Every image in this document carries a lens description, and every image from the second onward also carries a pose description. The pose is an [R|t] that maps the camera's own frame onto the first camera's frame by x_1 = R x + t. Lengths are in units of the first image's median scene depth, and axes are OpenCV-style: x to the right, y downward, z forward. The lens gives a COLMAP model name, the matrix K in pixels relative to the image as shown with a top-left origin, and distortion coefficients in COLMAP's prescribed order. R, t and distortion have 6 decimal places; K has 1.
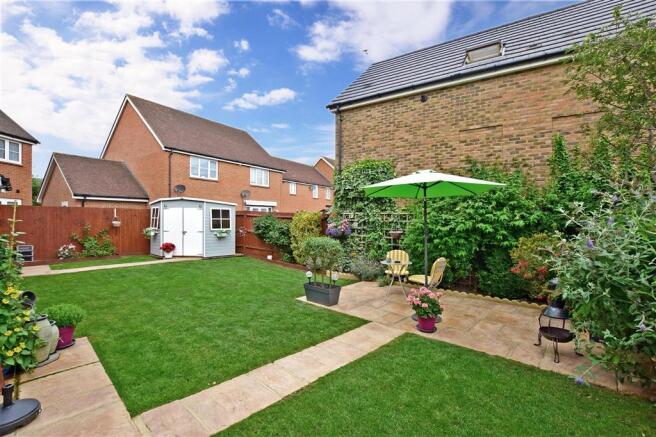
lens RADIAL K [[289.7, 0, 329.9], [0, 289.7, 218.1], [0, 0, 1]] dist [-0.027385, 0.000691]
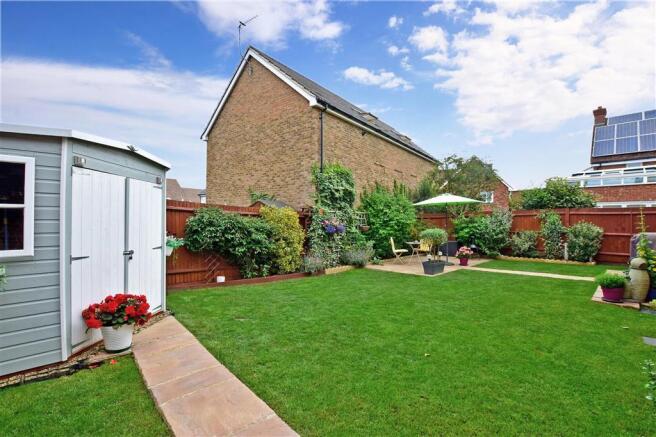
lens RADIAL K [[289.7, 0, 329.9], [0, 289.7, 218.1], [0, 0, 1]] dist [-0.027385, 0.000691]
pose [[0.107050, 0.004850, 0.994242, -1.078846], [-0.015959, 0.999868, -0.003159, 0.008747], [-0.994126, -0.015529, 0.107113, 0.980426]]
